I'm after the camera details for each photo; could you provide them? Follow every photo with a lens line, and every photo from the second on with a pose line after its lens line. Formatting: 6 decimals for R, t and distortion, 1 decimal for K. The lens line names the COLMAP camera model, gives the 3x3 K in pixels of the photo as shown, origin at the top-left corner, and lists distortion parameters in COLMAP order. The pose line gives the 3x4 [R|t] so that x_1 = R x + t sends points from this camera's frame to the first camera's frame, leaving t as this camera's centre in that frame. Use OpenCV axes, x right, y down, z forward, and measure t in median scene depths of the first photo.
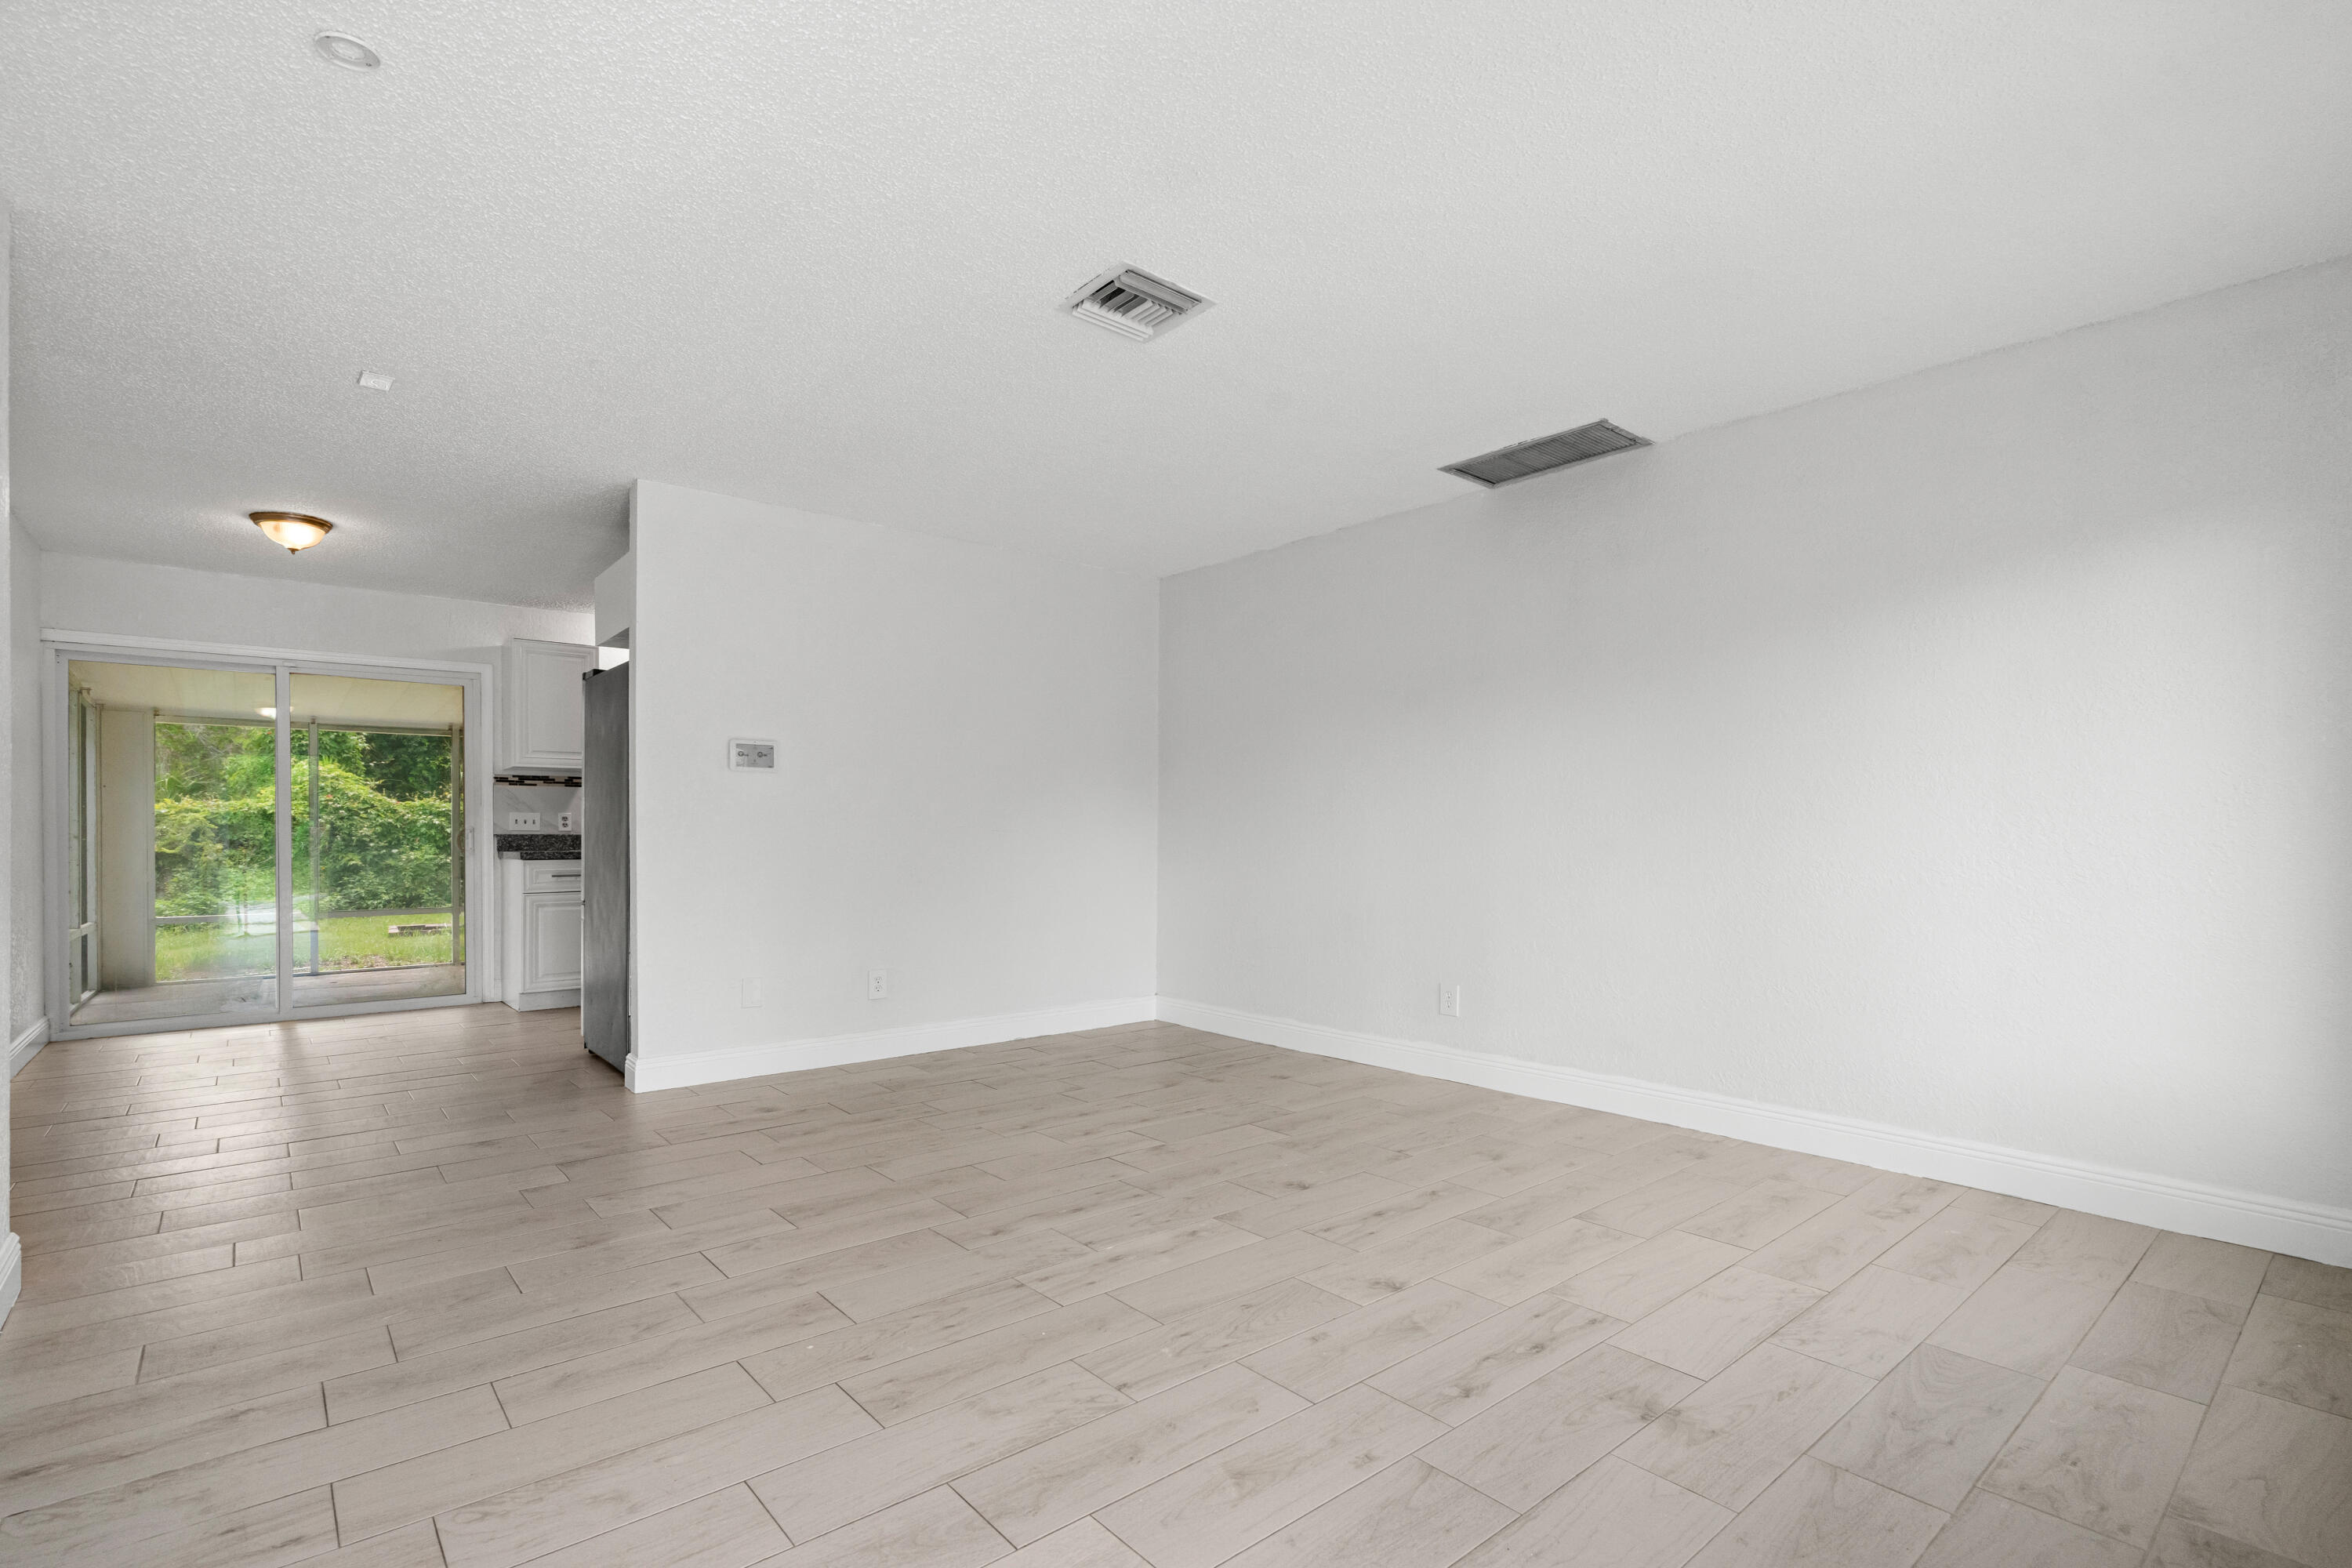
lens RADIAL K [[1068.5, 0, 1190.3], [0, 1068.5, 839.4], [0, 0, 1]] dist [-0.004725, 0.003419]
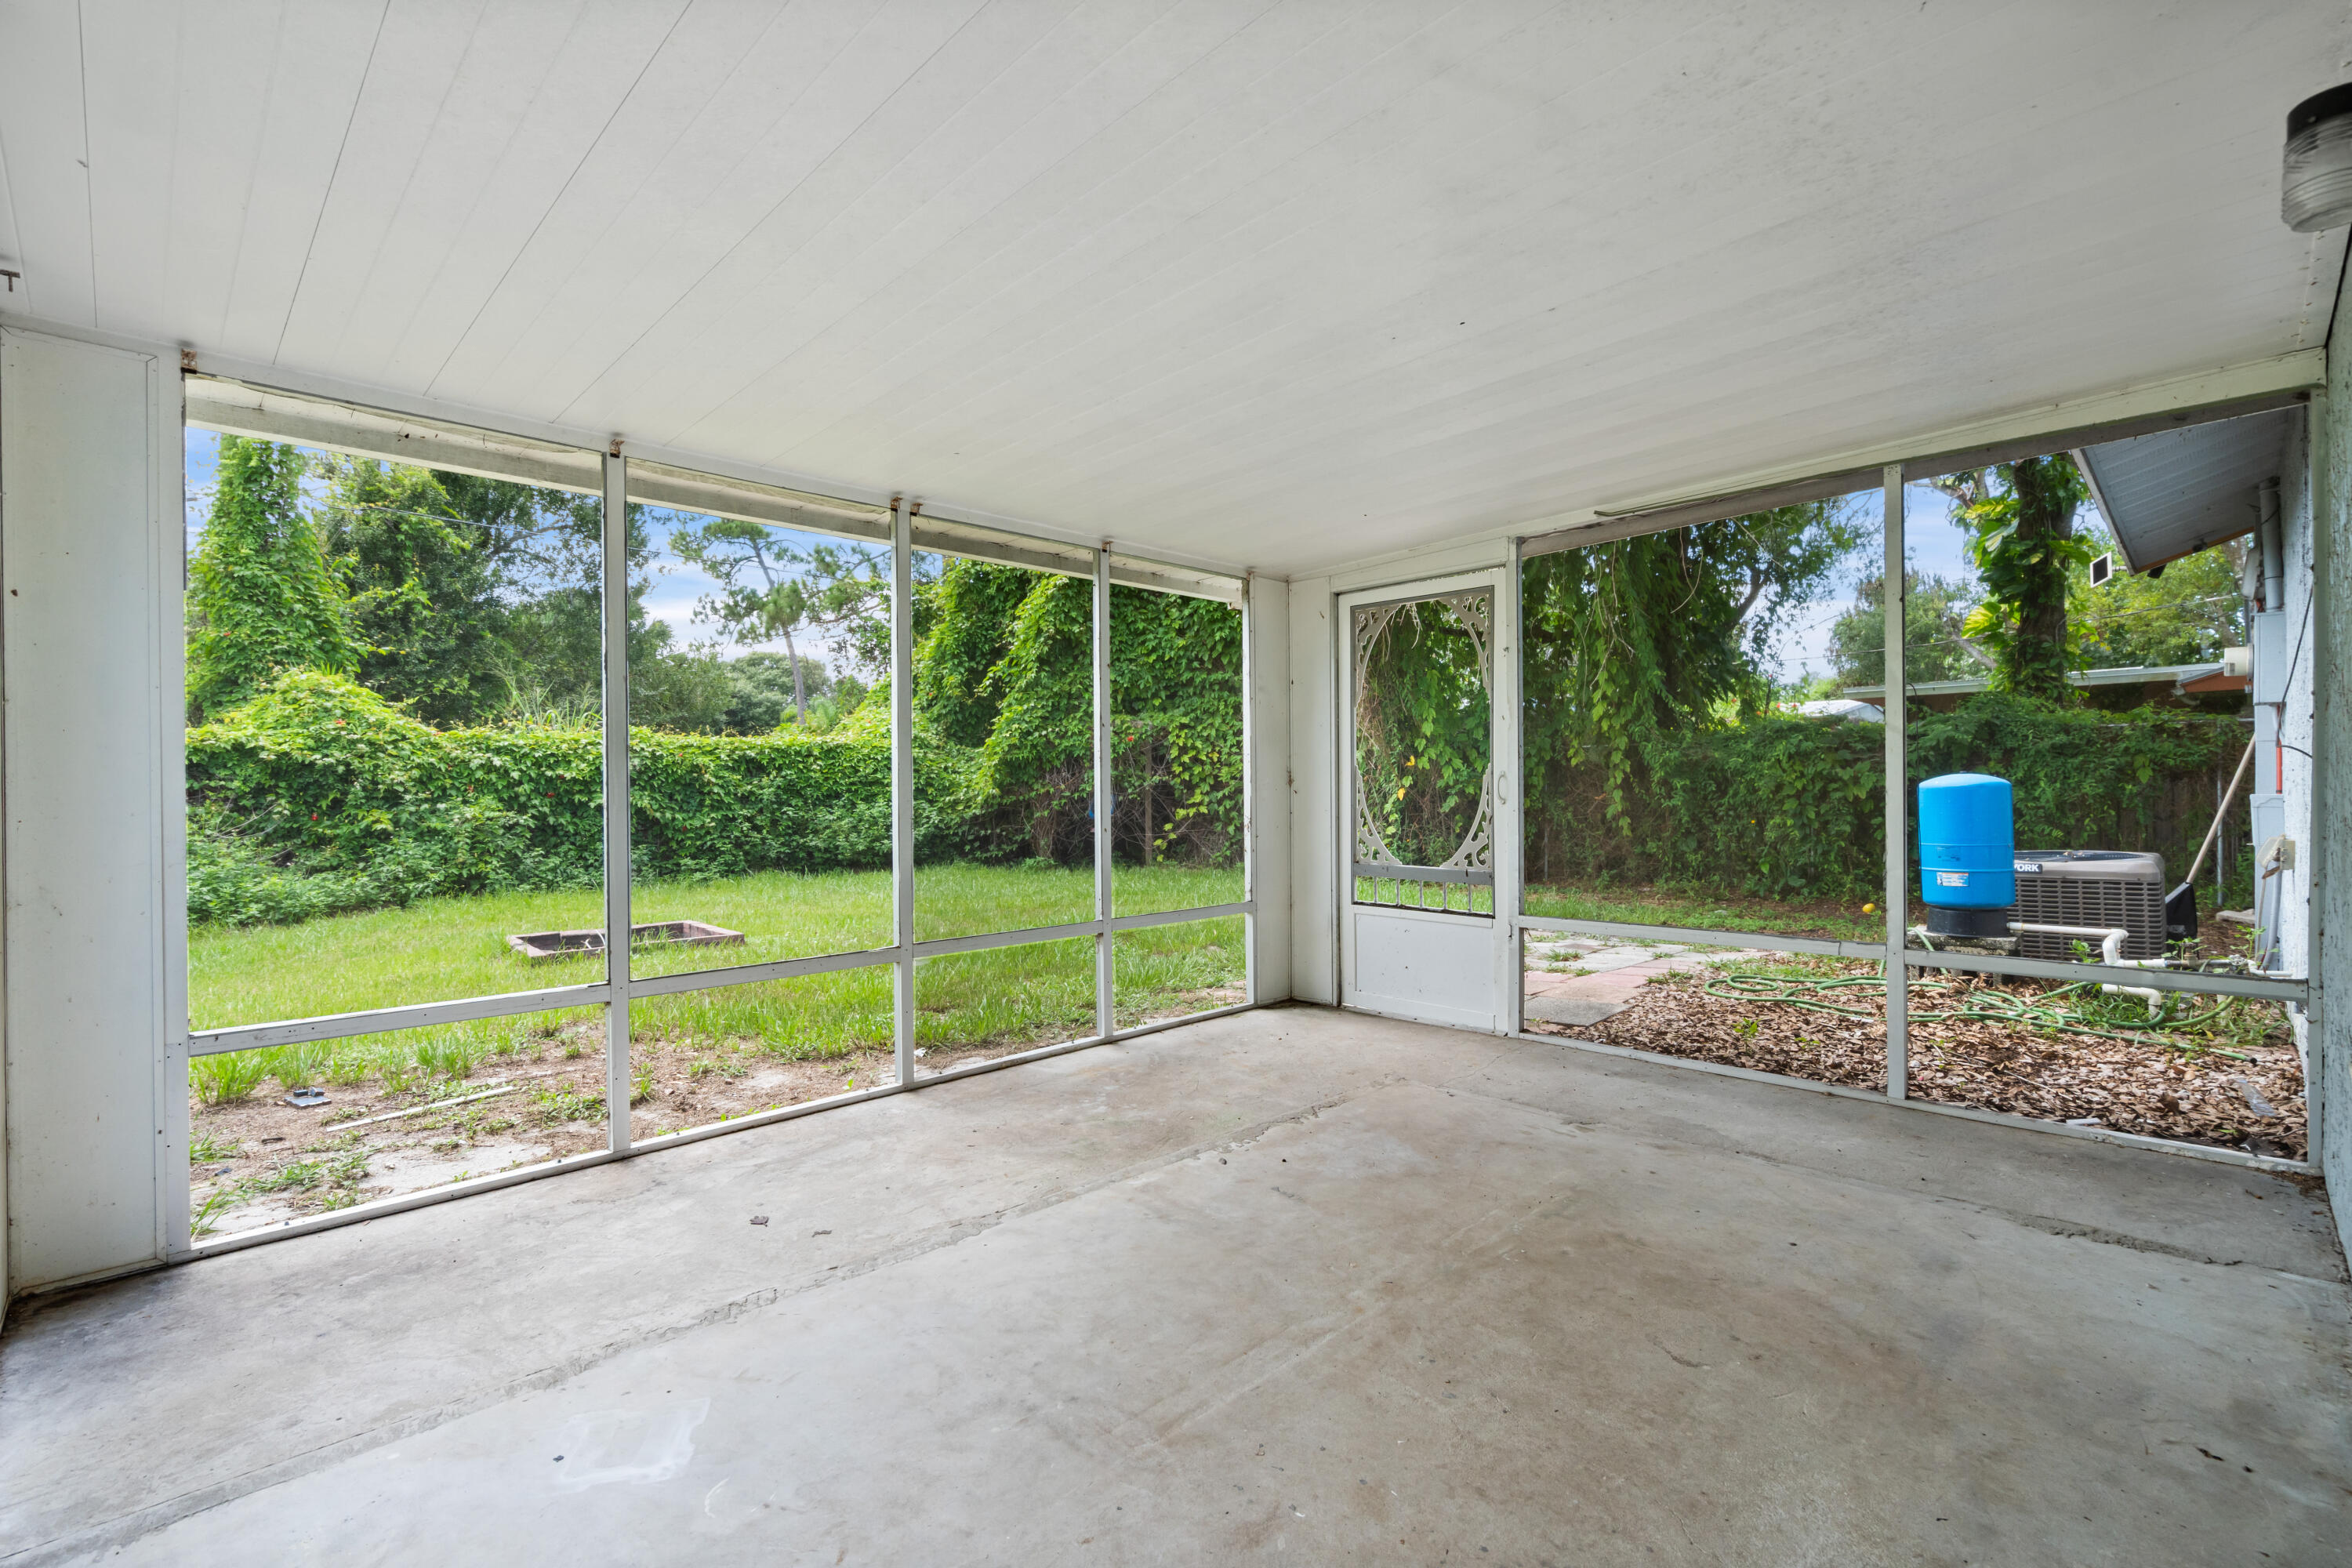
lens RADIAL K [[1068.5, 0, 1172.3], [0, 1068.5, 787.0], [0, 0, 1]] dist [-0.004725, 0.003419]
pose [[0.998635, -0.006719, 0.051794, -0.357508], [0.006640, 0.999977, 0.001696, 0.001440], [-0.051805, -0.001350, 0.998656, 0.345444]]
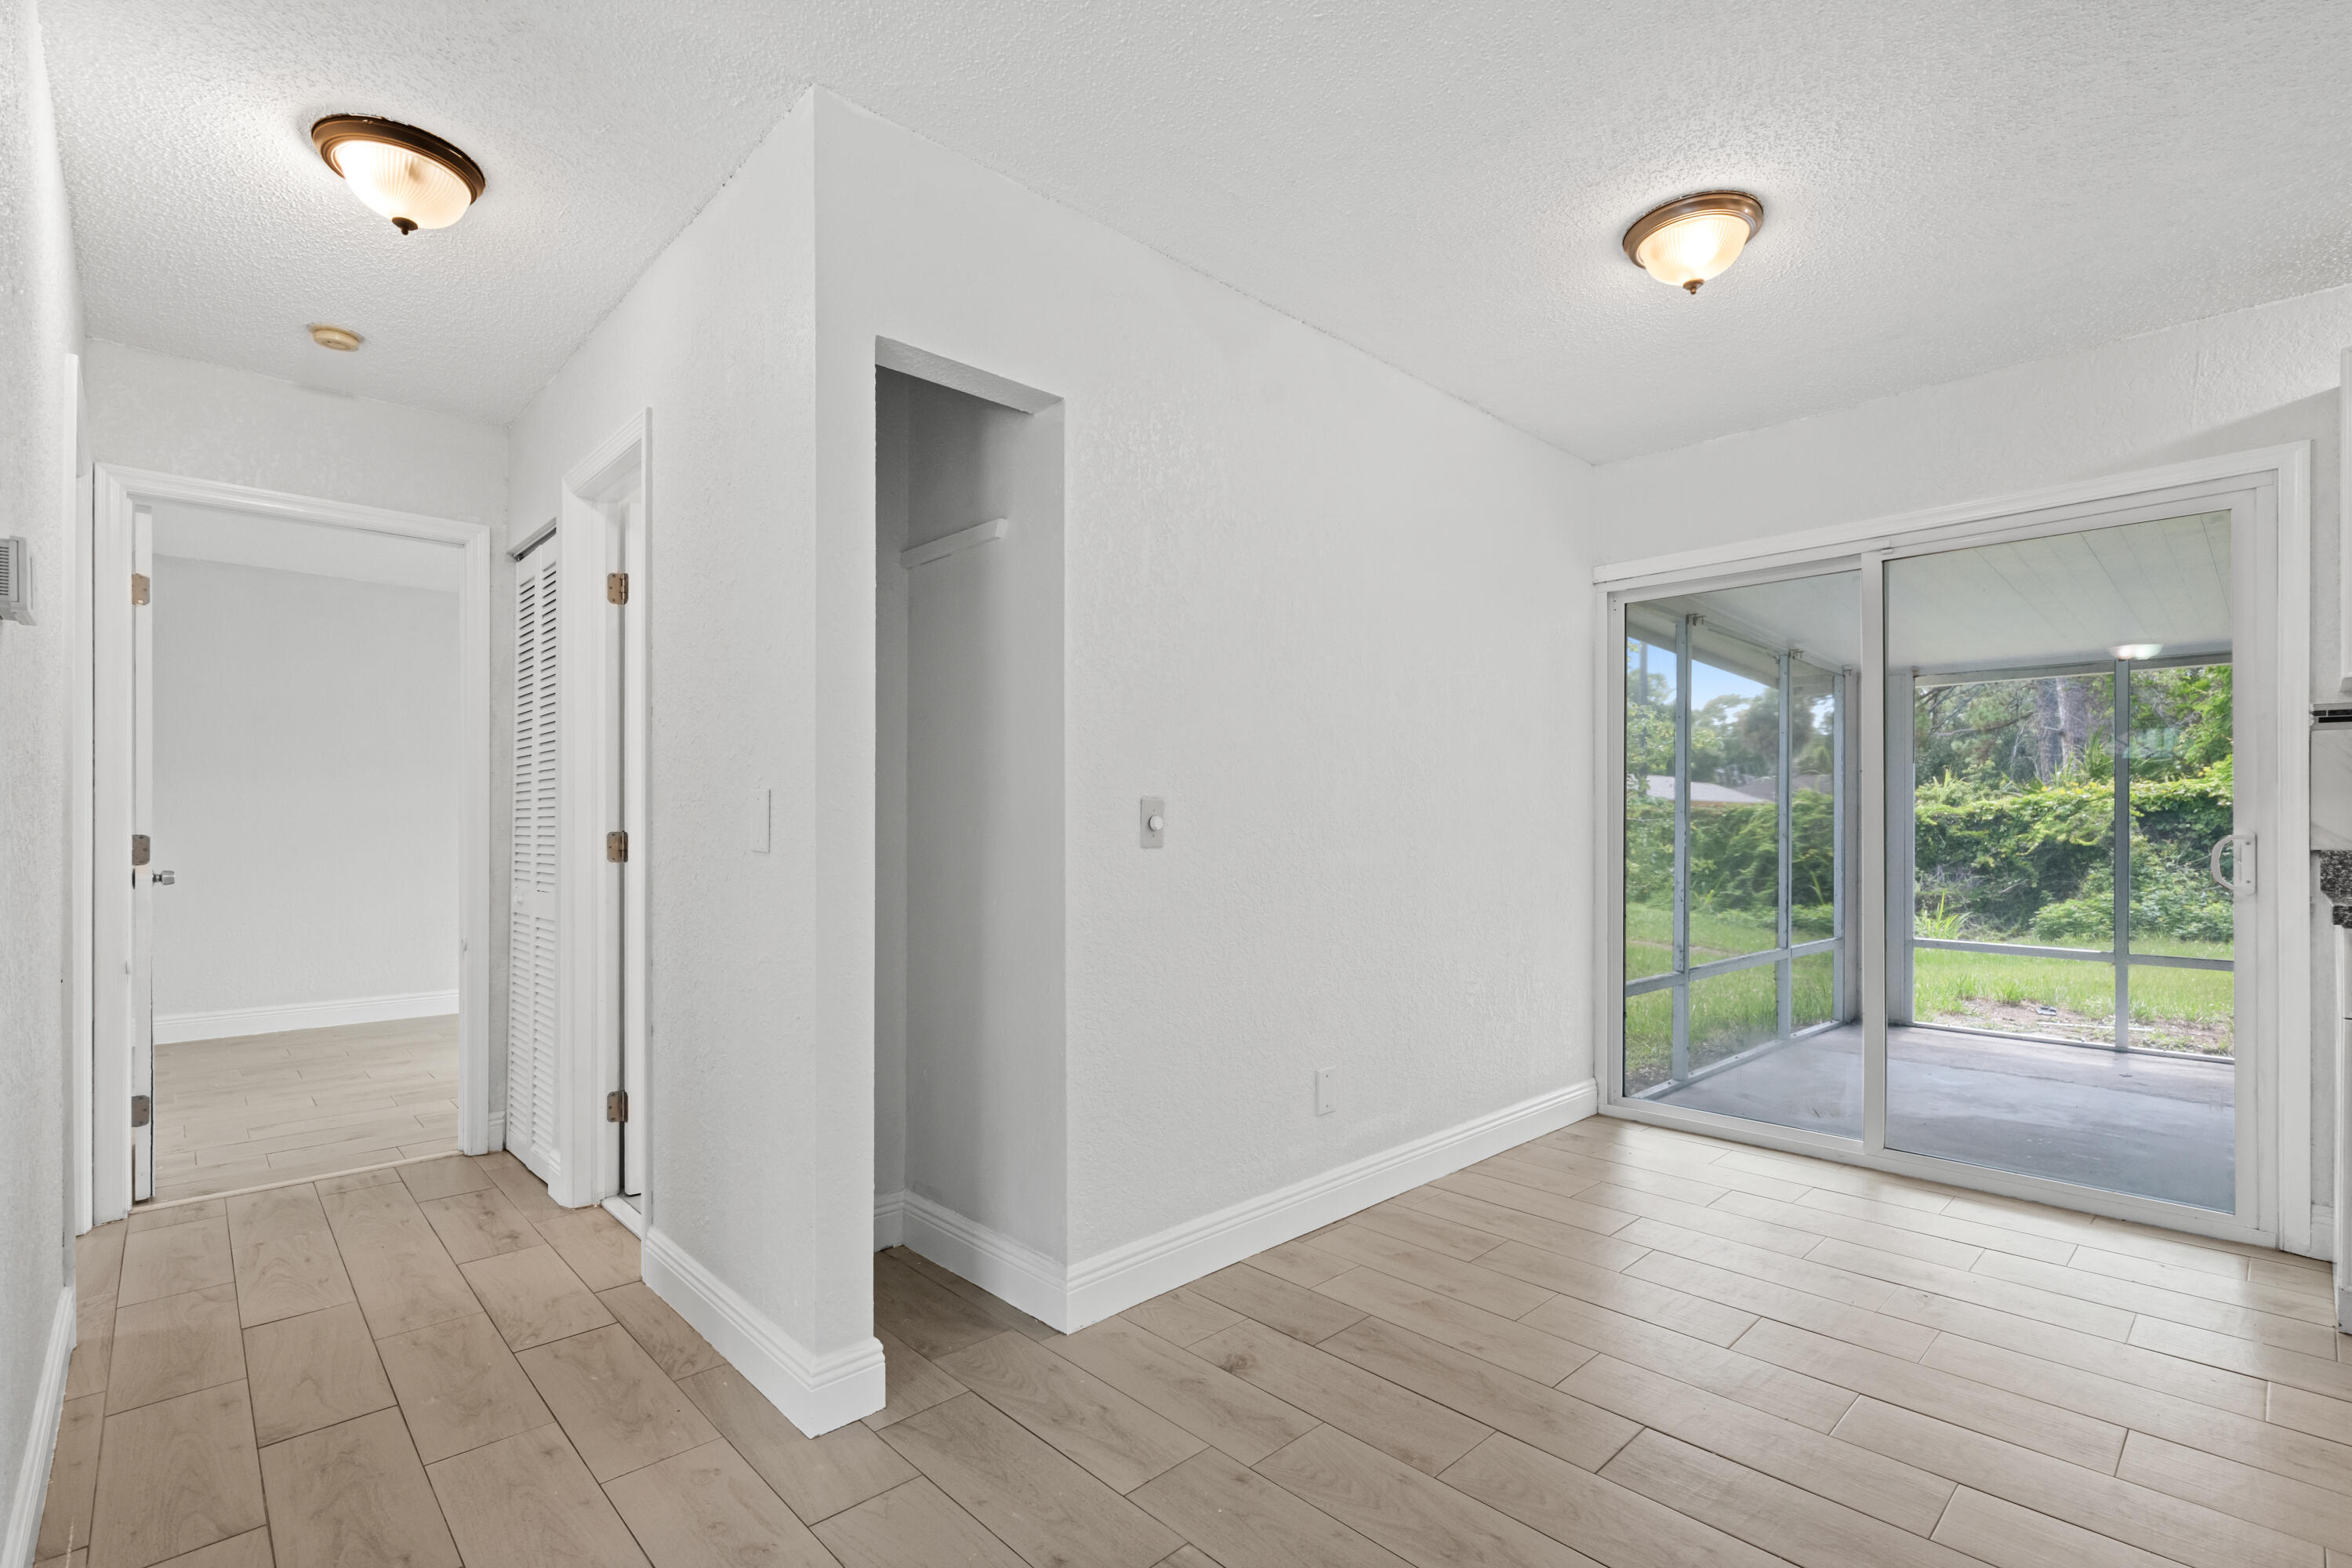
lens RADIAL K [[1068.5, 0, 1175.1], [0, 1068.5, 818.2], [0, 0, 1]] dist [-0.004725, 0.003419]
pose [[0.029402, -0.000564, -0.999568, -0.101802], [-0.003526, 0.999994, -0.000668, -0.006249], [0.999561, 0.003544, 0.029400, 0.221273]]
